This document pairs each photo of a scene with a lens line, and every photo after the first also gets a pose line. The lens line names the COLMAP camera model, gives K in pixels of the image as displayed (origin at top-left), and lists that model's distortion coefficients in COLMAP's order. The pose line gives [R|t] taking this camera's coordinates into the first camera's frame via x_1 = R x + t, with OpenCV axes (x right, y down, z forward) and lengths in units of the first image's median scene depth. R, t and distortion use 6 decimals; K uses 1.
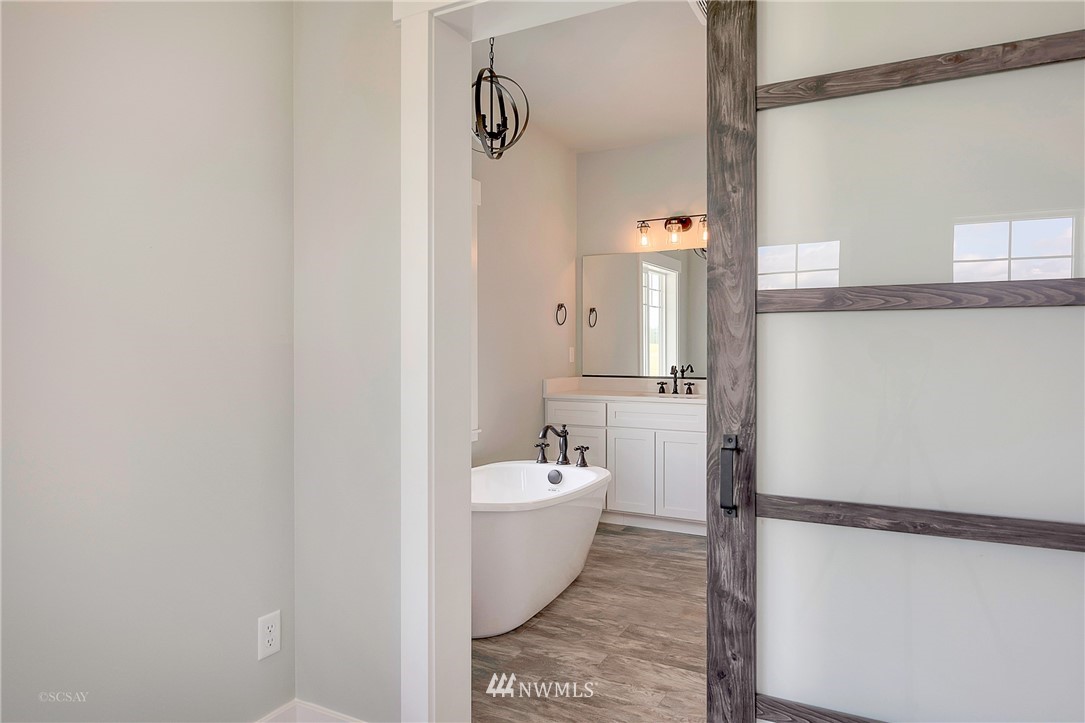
lens RADIAL K [[664.1, 0, 545.0], [0, 664.1, 357.2], [0, 0, 1]] dist [-0.000516, -0.000661]
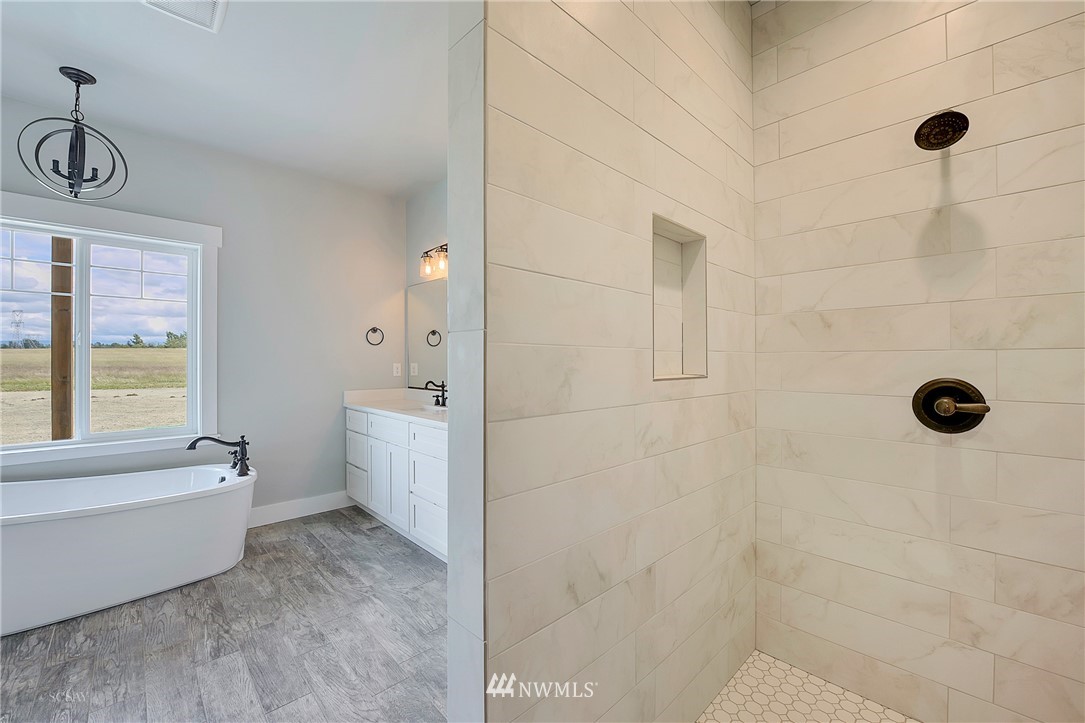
lens RADIAL K [[429.3, 0, 540.9], [0, 429.3, 362.2], [0, 0, 1]] dist [-0.019049, -0.000457]
pose [[0.949345, -0.008962, -0.314109, 0.718423], [0.004838, 0.999892, -0.013909, -0.008126], [0.314200, 0.011685, 0.949285, 0.476755]]
